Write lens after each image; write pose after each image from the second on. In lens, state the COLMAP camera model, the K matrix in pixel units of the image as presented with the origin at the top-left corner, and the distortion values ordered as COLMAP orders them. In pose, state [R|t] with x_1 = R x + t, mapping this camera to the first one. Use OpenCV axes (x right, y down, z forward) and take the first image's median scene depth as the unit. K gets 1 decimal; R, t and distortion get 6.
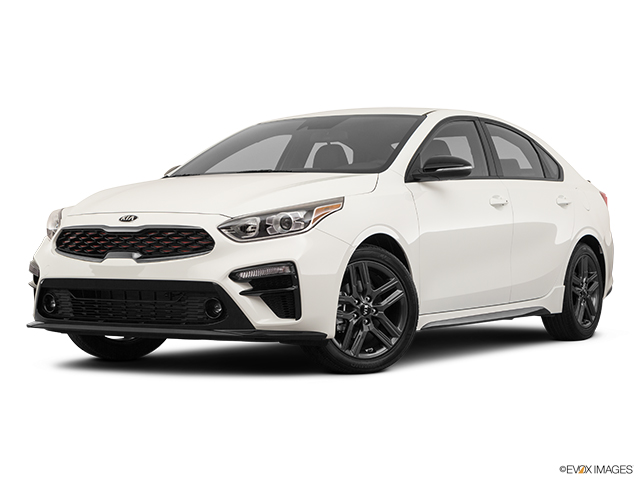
lens RADIAL K [[1183.1, 0, 320.8], [0, 1183.1, 240.0], [0, 0, 1]] dist [-0.045770, 0.000000]
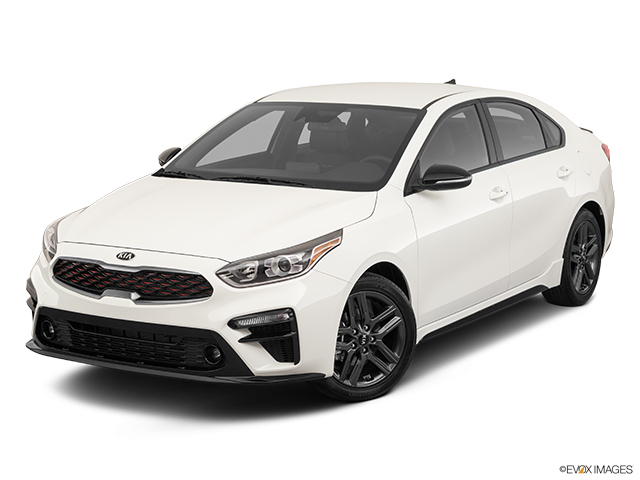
lens RADIAL K [[1201.3, 0, 320.6], [0, 1201.3, 241.3], [0, 0, 1]] dist [-0.026261, 0.000000]
pose [[0.999993, 0.000621, 0.003684, -0.002617], [-0.001108, 0.990999, 0.133866, -0.161477], [-0.003567, -0.133869, 0.990993, 0.000634]]
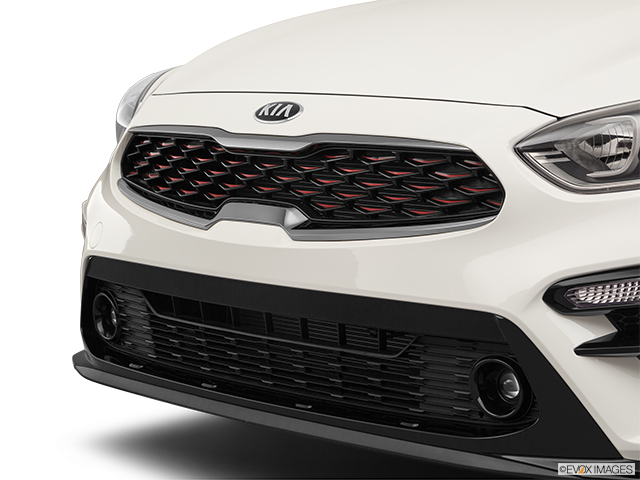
lens RADIAL K [[1676.5, 0, 321.1], [0, 1676.5, 237.6], [0, 0, 1]] dist [-0.128009, 0.000000]
pose [[0.965896, 0.024507, -0.257768, -0.016424], [0.002747, 0.994485, 0.104843, -0.032582], [0.258916, -0.101975, 0.960502, 0.493423]]
